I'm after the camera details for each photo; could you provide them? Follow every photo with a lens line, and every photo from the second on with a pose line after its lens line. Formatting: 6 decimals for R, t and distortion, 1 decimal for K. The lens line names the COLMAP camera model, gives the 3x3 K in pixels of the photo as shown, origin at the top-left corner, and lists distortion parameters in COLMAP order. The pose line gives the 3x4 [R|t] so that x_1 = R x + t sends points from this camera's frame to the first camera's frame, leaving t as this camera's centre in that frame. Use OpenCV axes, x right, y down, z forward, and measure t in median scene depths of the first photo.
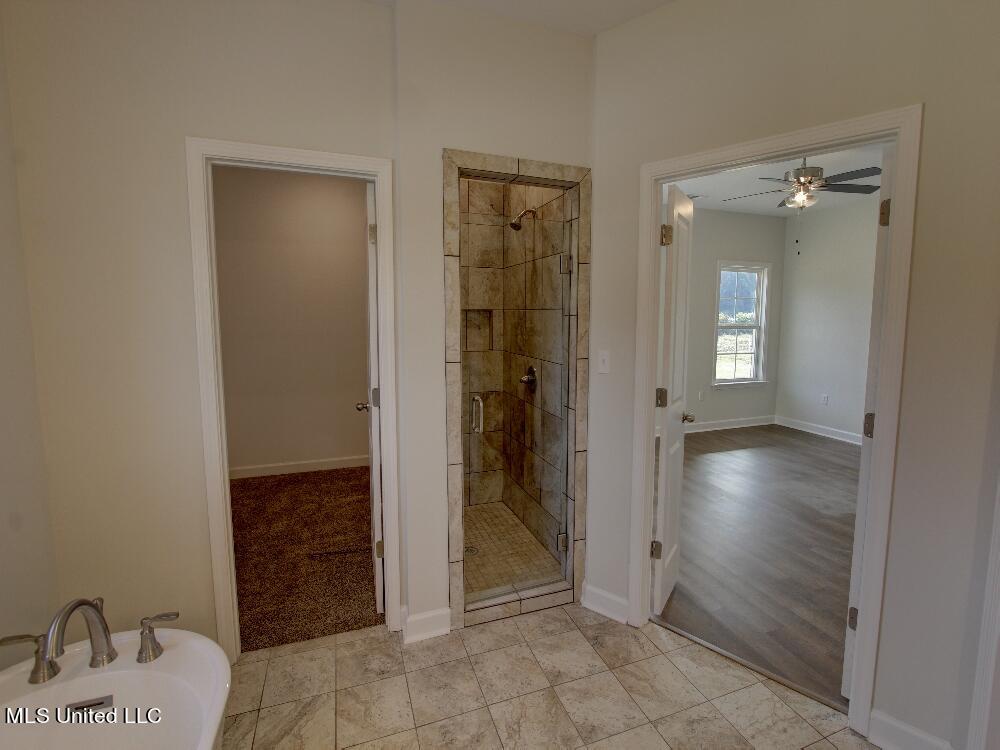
lens RADIAL K [[464.0, 0, 507.3], [0, 464.0, 356.8], [0, 0, 1]] dist [-0.002119, -0.000363]
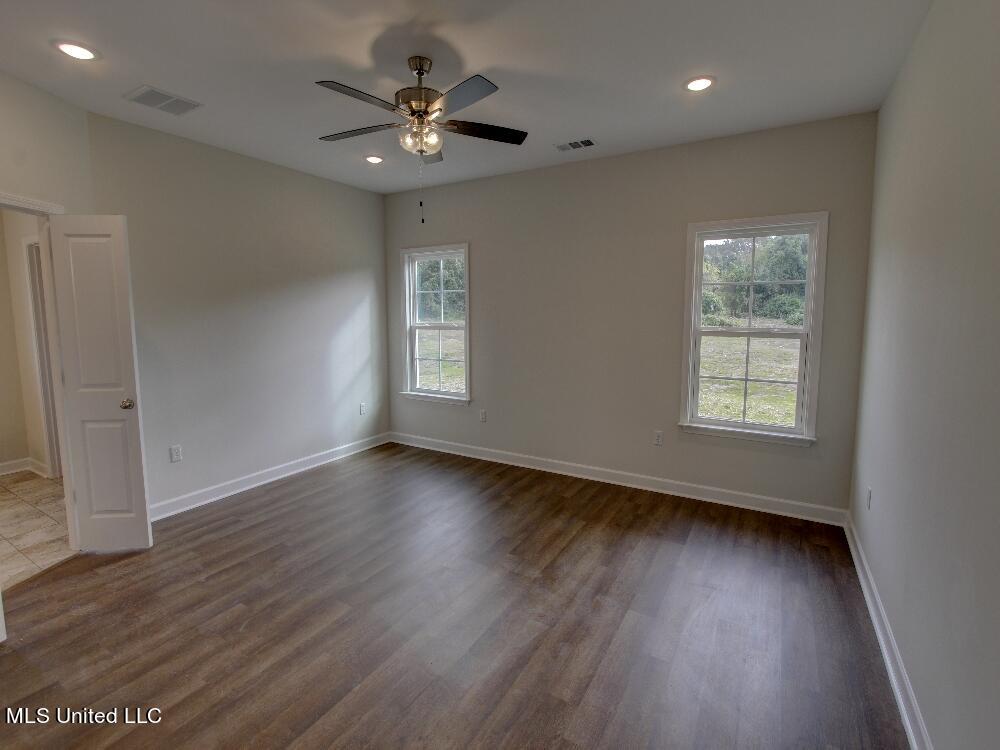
lens RADIAL K [[464.0, 0, 507.3], [0, 464.0, 356.8], [0, 0, 1]] dist [-0.002119, -0.000363]
pose [[0.631741, 0.075138, -0.771529, 0.856272], [-0.077081, 0.996447, 0.033927, -0.035488], [0.771338, 0.038037, 0.635289, 0.470175]]
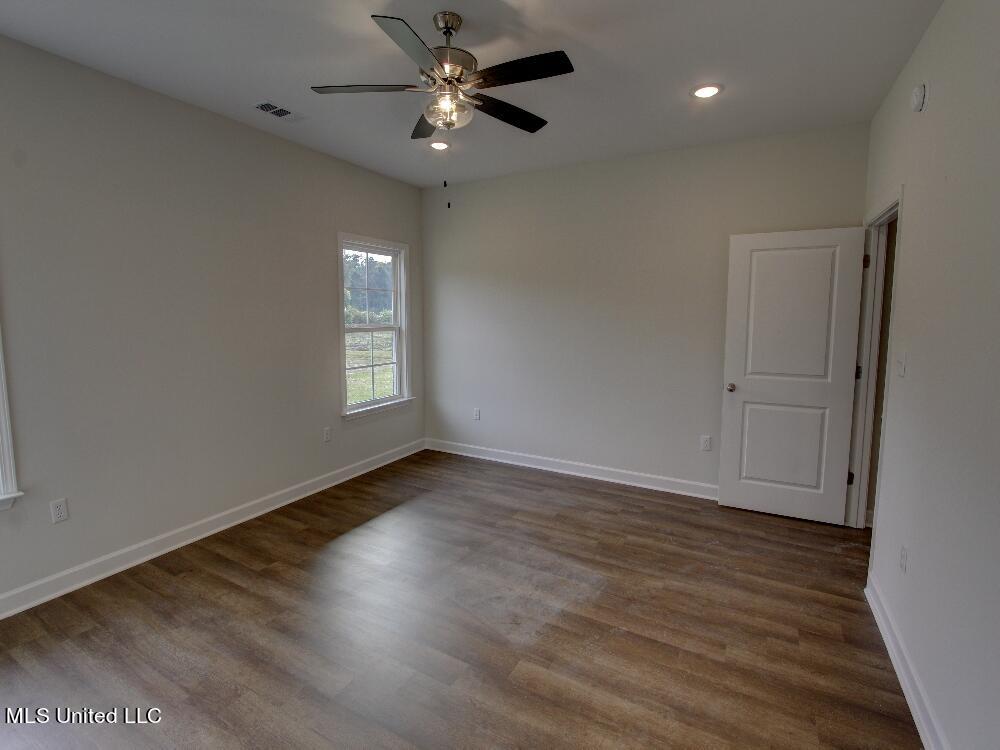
lens RADIAL K [[464.0, 0, 507.3], [0, 464.0, 356.8], [0, 0, 1]] dist [-0.002119, -0.000363]
pose [[0.751534, -0.053584, 0.657514, 0.203209], [0.058712, 0.998173, 0.014239, -0.021337], [-0.657076, 0.027903, 0.753308, 0.364967]]
